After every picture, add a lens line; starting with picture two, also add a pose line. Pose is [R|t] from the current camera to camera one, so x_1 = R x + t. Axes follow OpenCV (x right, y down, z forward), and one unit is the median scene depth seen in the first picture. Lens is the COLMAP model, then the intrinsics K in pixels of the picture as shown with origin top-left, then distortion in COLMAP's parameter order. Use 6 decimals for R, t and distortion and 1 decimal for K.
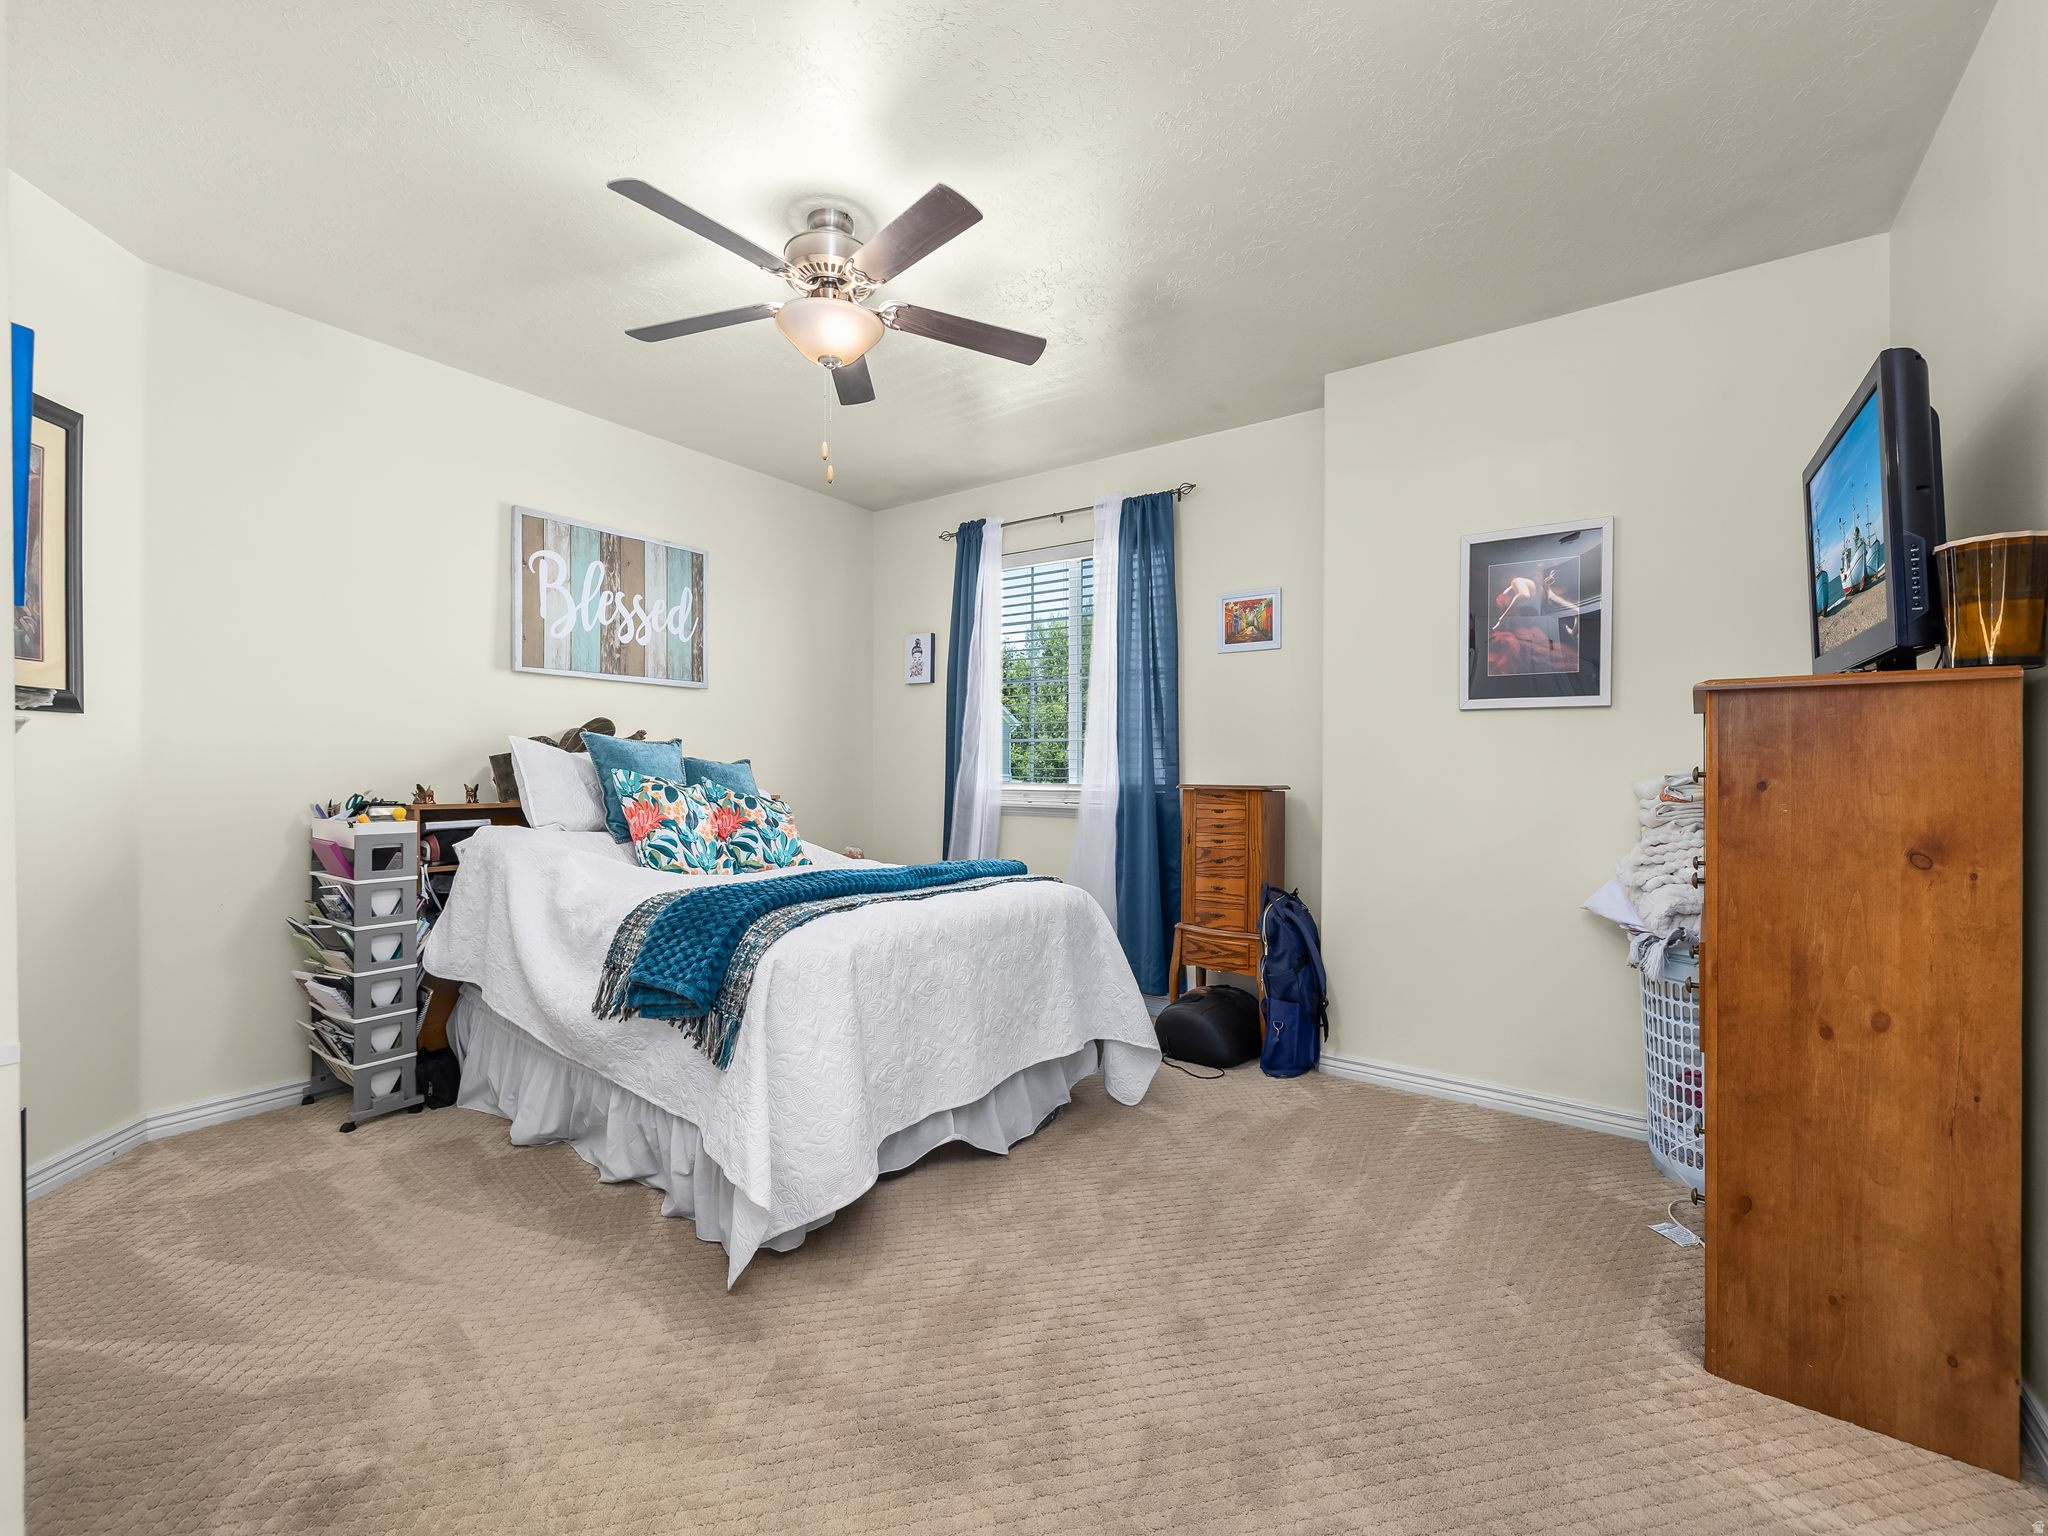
lens RADIAL K [[863.9, 0, 1010.0], [0, 863.9, 767.9], [0, 0, 1]] dist [-0.000354, -0.000183]
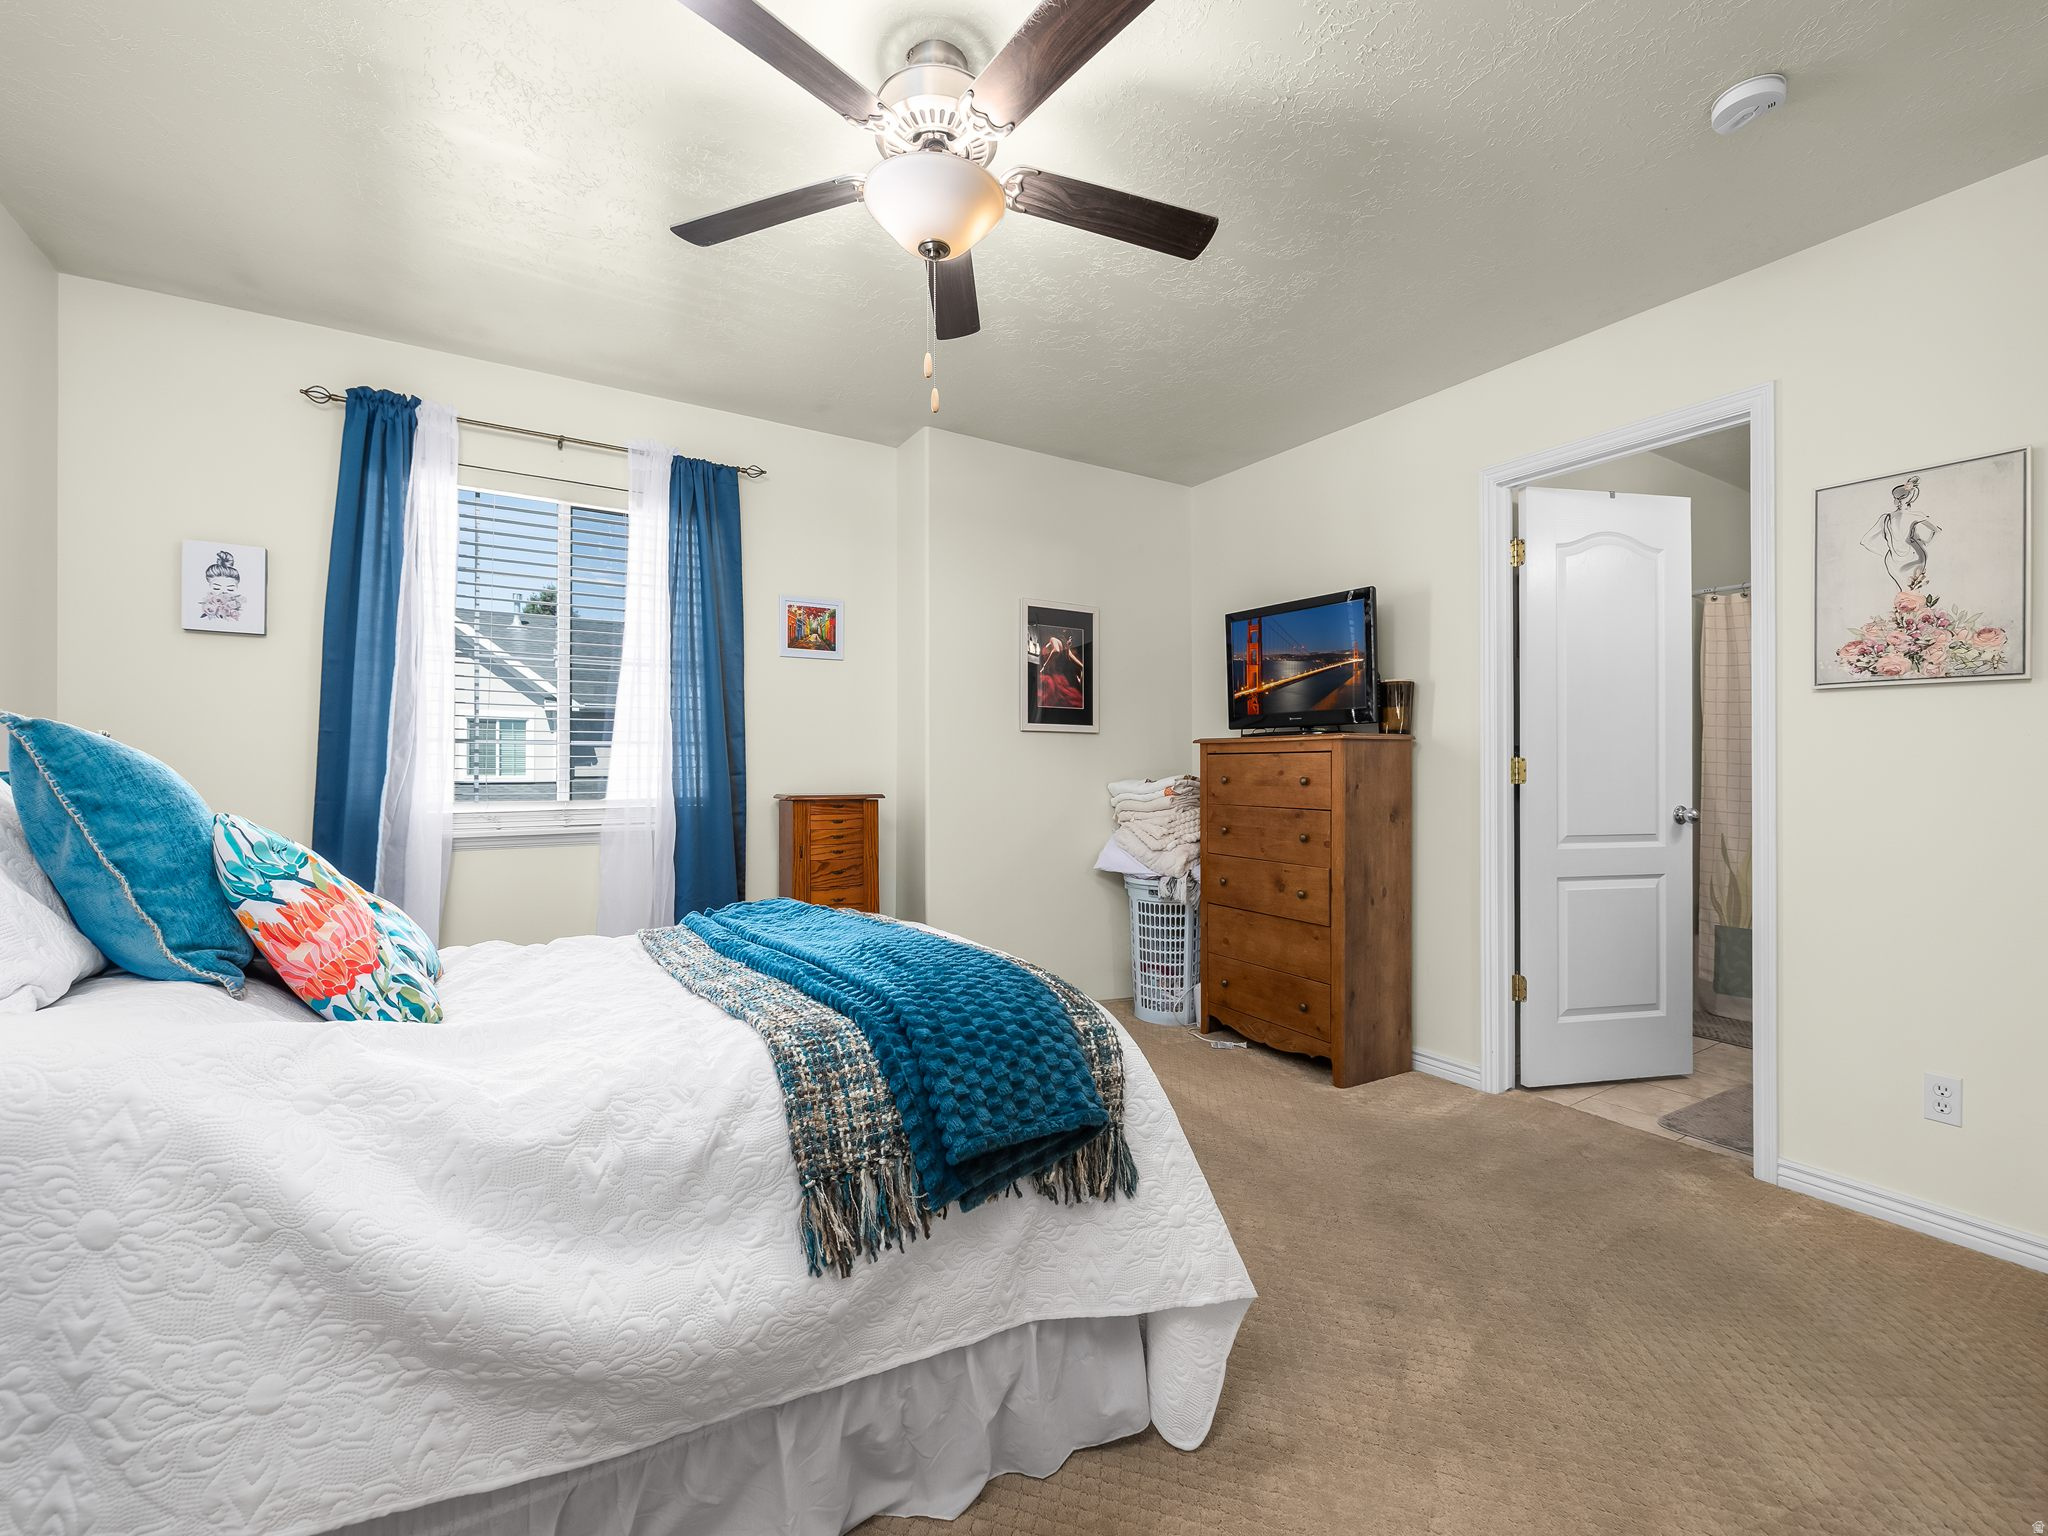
lens RADIAL K [[863.9, 0, 1010.0], [0, 863.9, 767.9], [0, 0, 1]] dist [-0.000354, -0.000183]
pose [[0.384636, -0.011131, 0.923001, -1.070586], [0.002669, 0.999937, 0.010947, -0.038879], [-0.923065, -0.001747, 0.384641, 0.795982]]
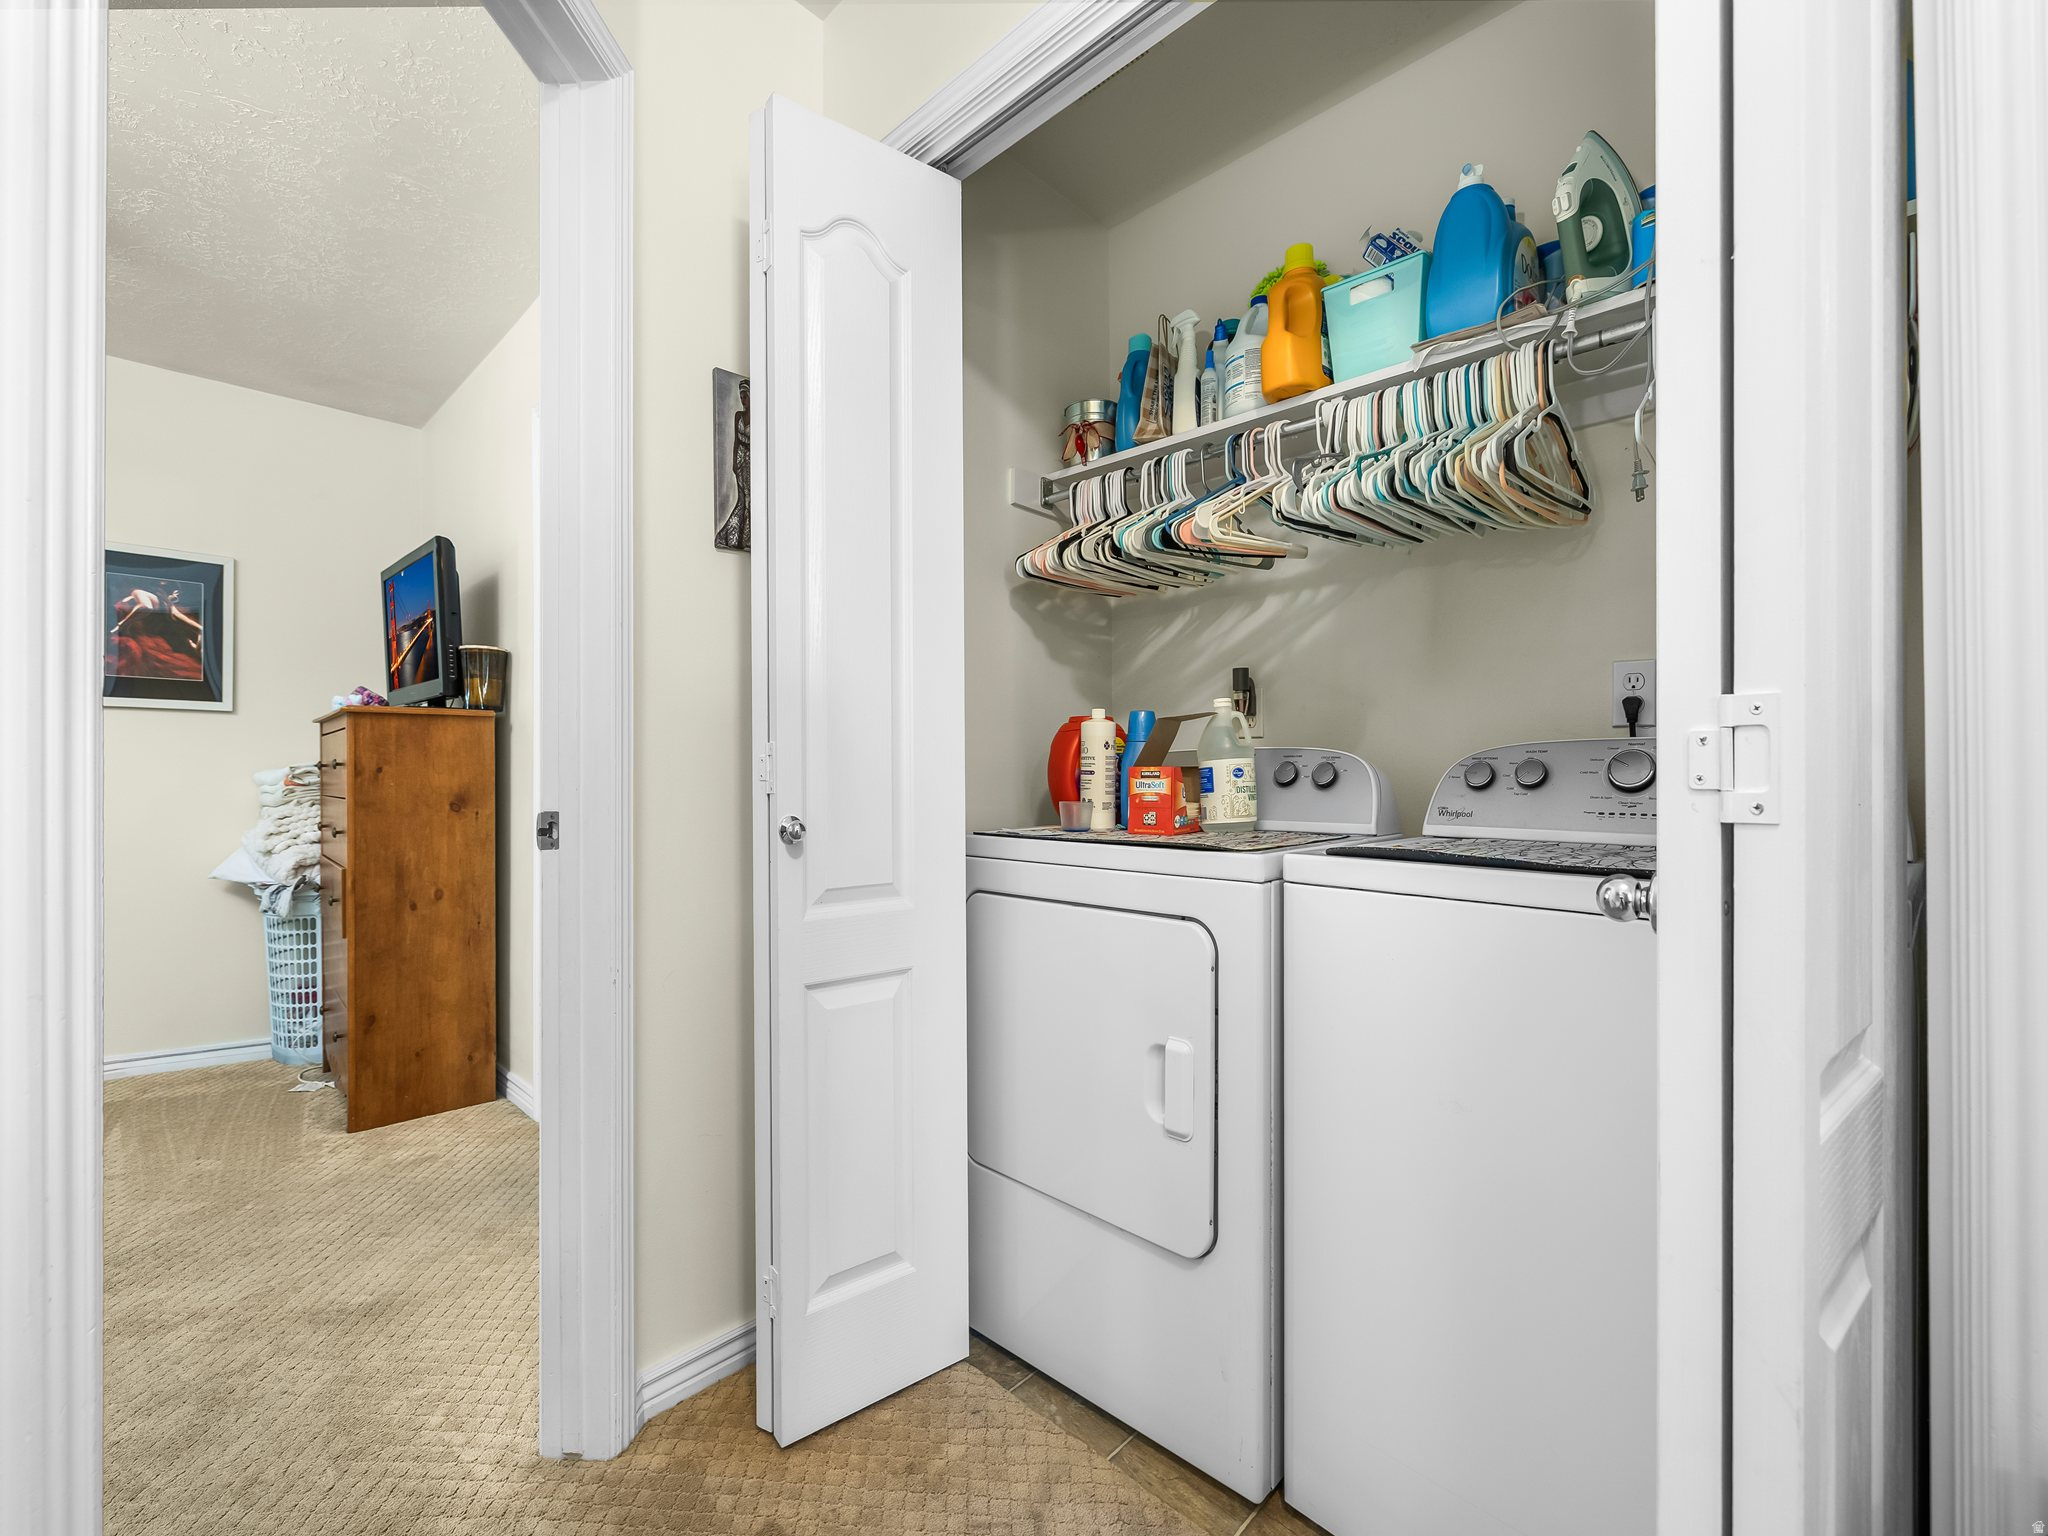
lens RADIAL K [[863.9, 0, 1010.0], [0, 863.9, 767.9], [0, 0, 1]] dist [-0.000354, -0.000183]
pose [[0.138379, -0.002386, 0.990377, -0.523786], [0.003722, 0.999991, 0.001890, 0.014855], [-0.990372, 0.003425, 0.138386, -0.379206]]
